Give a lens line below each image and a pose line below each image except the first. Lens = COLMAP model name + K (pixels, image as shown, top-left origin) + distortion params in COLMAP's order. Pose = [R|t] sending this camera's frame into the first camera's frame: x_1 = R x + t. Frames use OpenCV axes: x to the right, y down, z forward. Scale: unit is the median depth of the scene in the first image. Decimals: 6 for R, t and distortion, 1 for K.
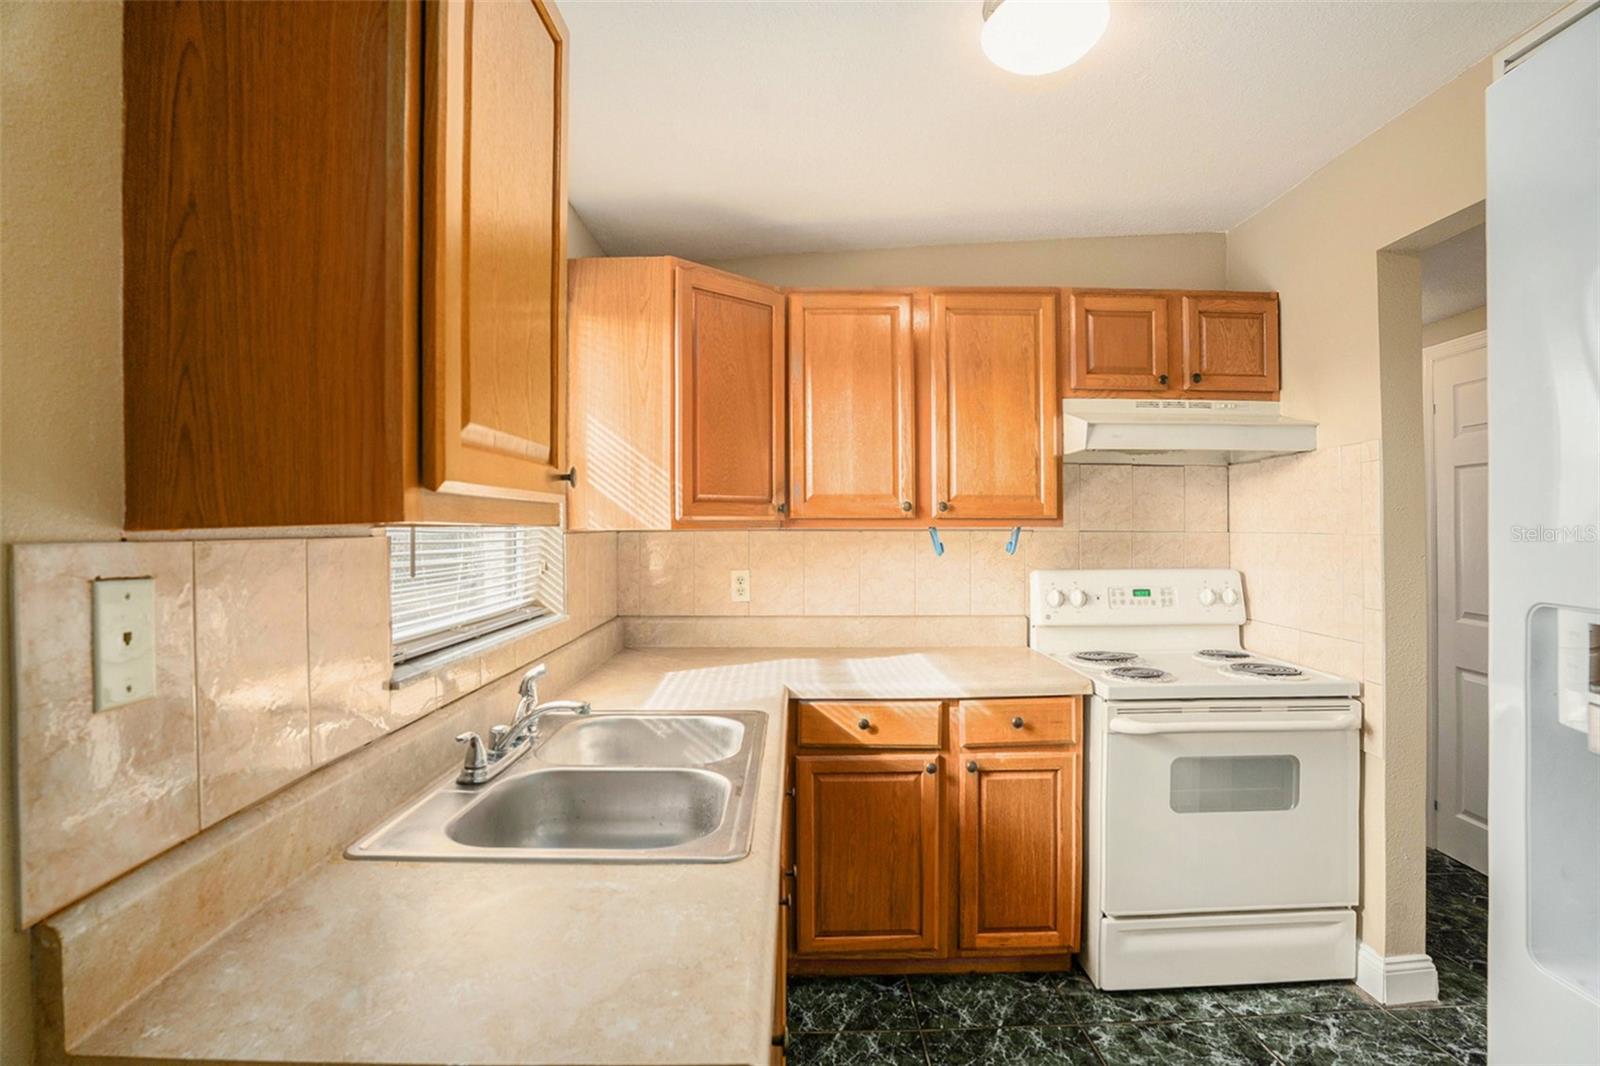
lens RADIAL K [[783.1, 0, 823.9], [0, 783.1, 525.5], [0, 0, 1]] dist [0.001049, 0.000213]
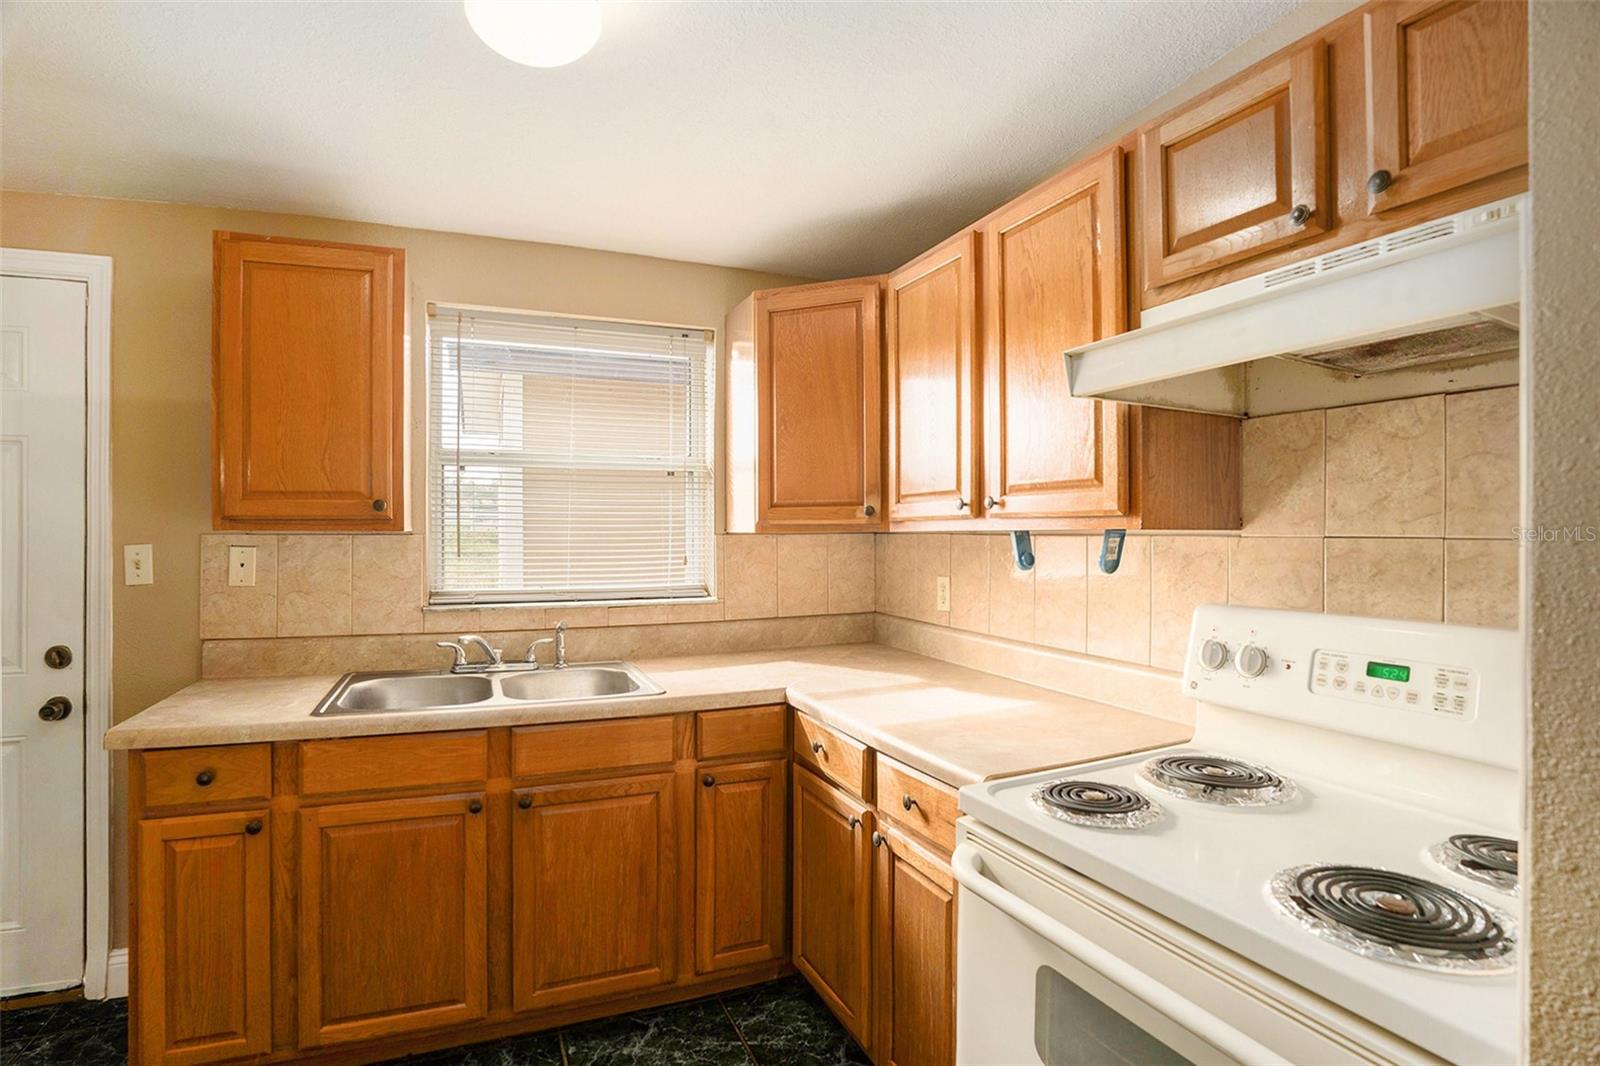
lens RADIAL K [[739.7, 0, 800.0], [0, 739.7, 533.0], [0, 0, 1]] dist [-0.001202, -0.000194]
pose [[0.410366, 0.001217, -0.911920, 0.721521], [0.000479, 0.999999, 0.001550, 0.003702], [0.911921, -0.001073, 0.410365, 0.551379]]
